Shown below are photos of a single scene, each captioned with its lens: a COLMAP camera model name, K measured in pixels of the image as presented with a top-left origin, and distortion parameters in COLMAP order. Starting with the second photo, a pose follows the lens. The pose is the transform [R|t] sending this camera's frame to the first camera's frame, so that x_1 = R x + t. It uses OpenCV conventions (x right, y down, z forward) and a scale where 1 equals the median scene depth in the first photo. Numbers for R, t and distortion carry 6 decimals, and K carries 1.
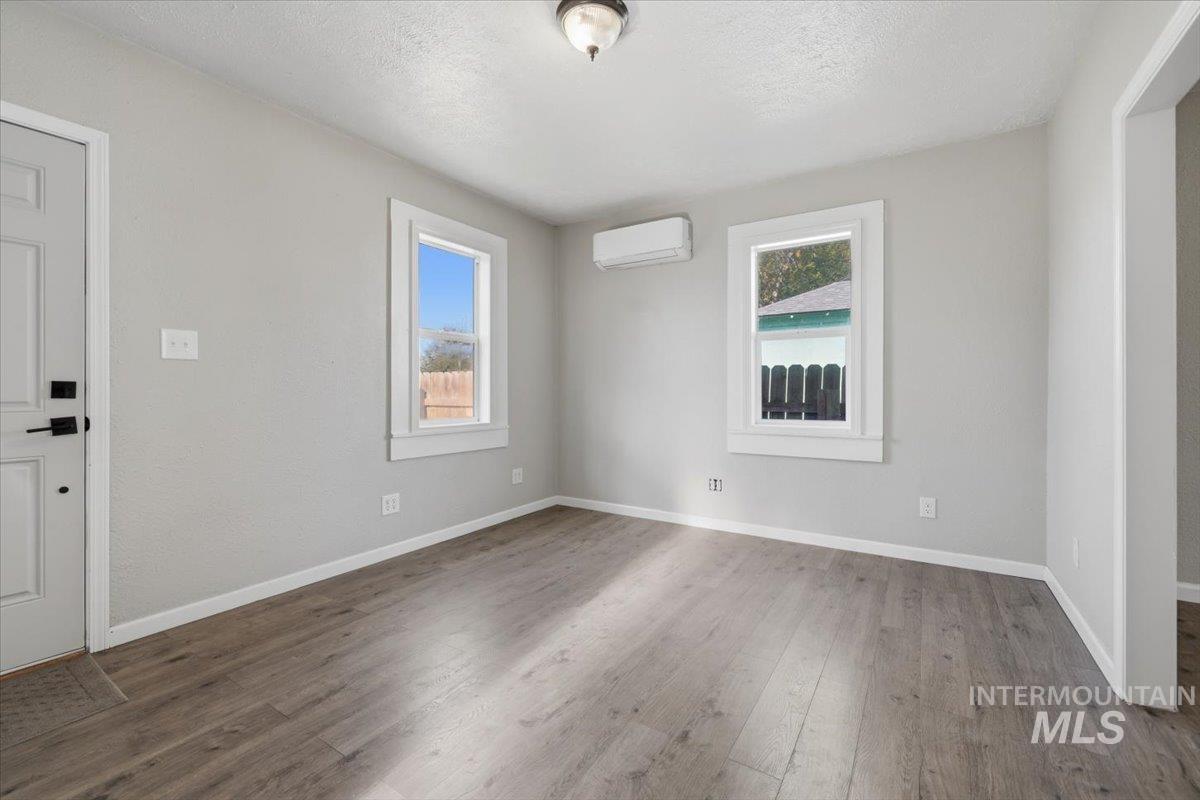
lens RADIAL K [[508.7, 0, 596.1], [0, 508.7, 397.7], [0, 0, 1]] dist [-0.004220, 0.000733]
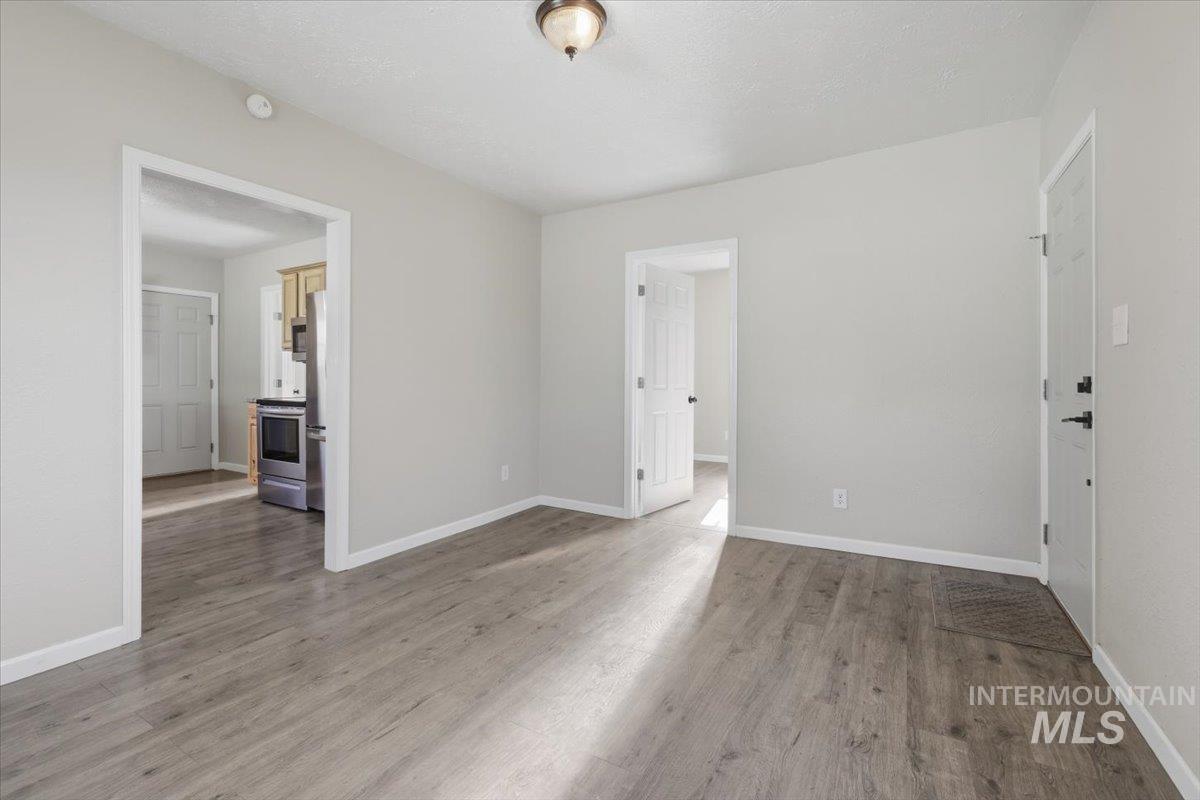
lens RADIAL K [[521.9, 0, 586.1], [0, 521.9, 380.0], [0, 0, 1]] dist [-0.001549, 0.000309]
pose [[-0.999823, 0.001715, -0.018743, -0.013023], [0.001506, 0.999937, 0.011159, -0.028964], [0.018761, 0.011129, -0.999762, 1.564785]]
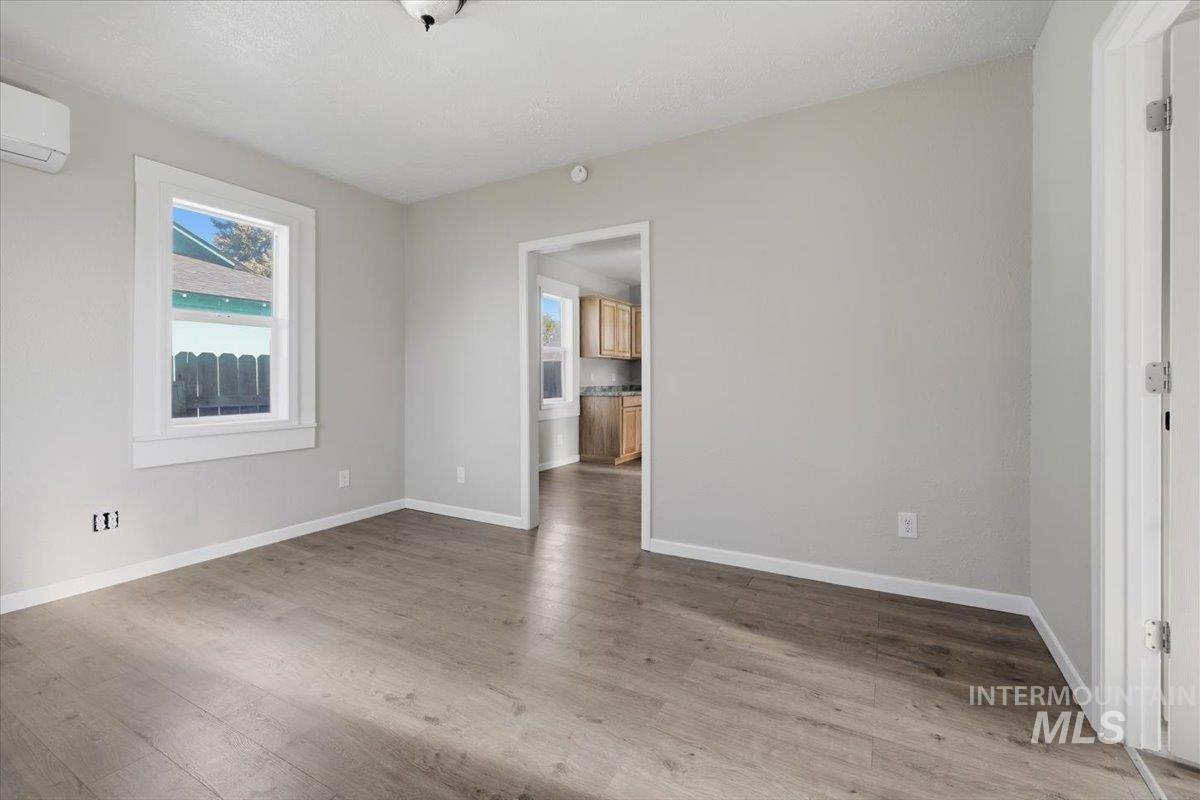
lens RADIAL K [[508.7, 0, 602.4], [0, 508.7, 388.7], [0, 0, 1]] dist [-0.004220, 0.000733]
pose [[-0.069371, -0.014793, 0.997481, -0.736239], [0.015908, 0.999746, 0.015933, -0.010324], [-0.997464, 0.016974, -0.069118, 0.571448]]
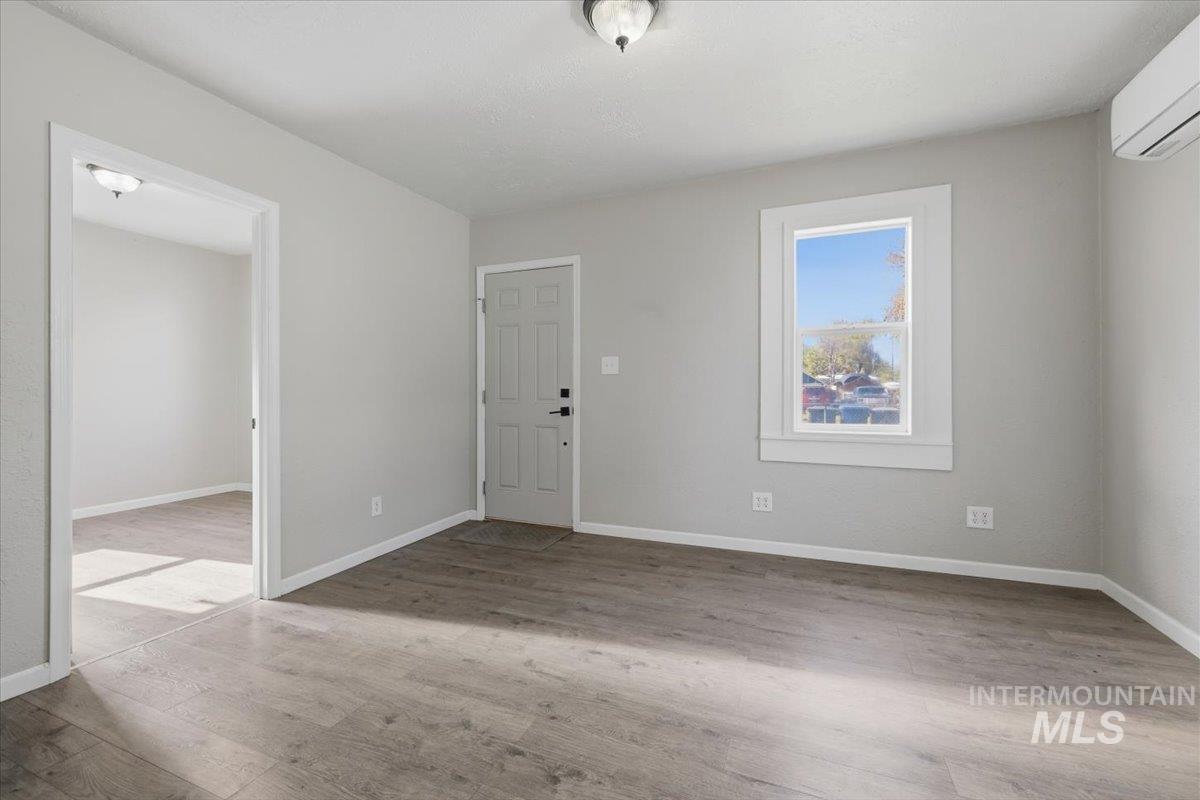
lens RADIAL K [[508.7, 0, 596.2], [0, 508.7, 394.5], [0, 0, 1]] dist [-0.004220, 0.000733]
pose [[0.165497, 0.008422, -0.986174, 0.714277], [-0.010540, 0.999922, 0.006771, -0.019076], [0.986154, 0.009273, 0.165573, 0.607036]]
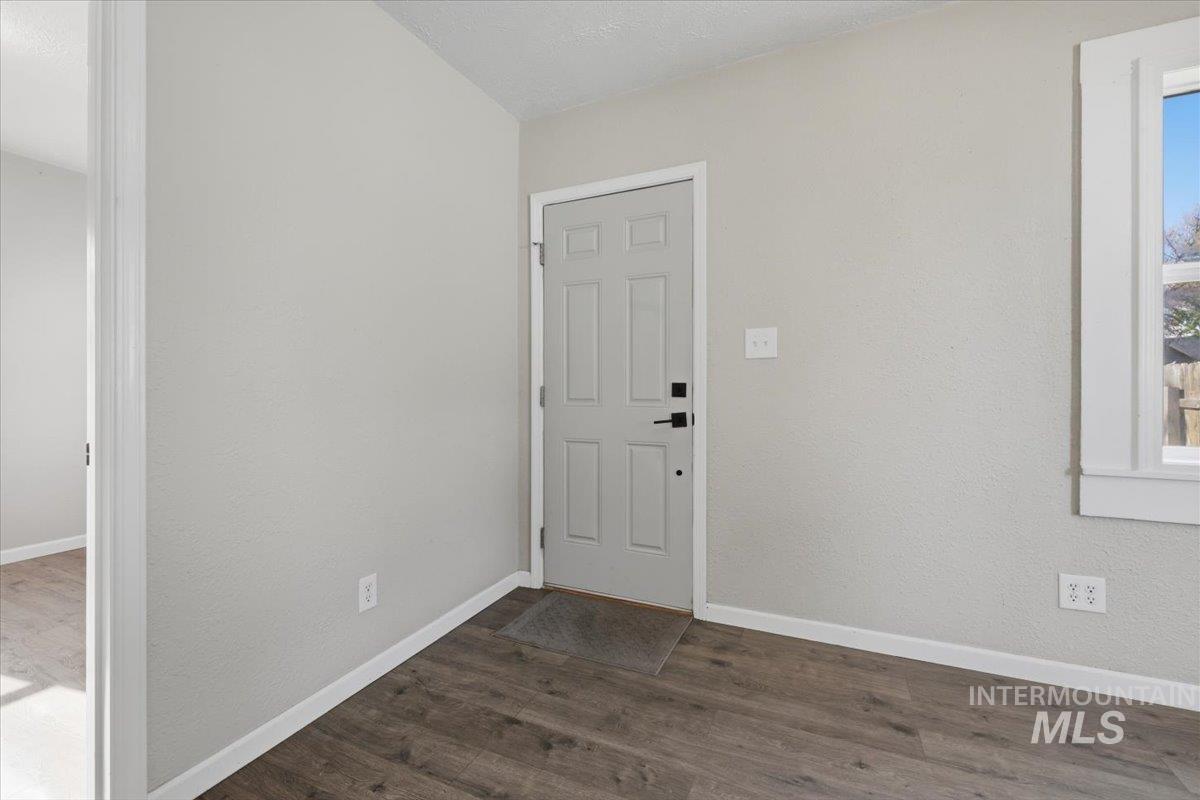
lens RADIAL K [[508.7, 0, 596.9], [0, 508.7, 388.5], [0, 0, 1]] dist [-0.004220, 0.000733]
pose [[0.132572, 0.000932, -0.991173, 0.095384], [-0.007636, 0.999971, -0.000081, -0.013052], [0.991144, 0.007579, 0.132575, 0.495135]]
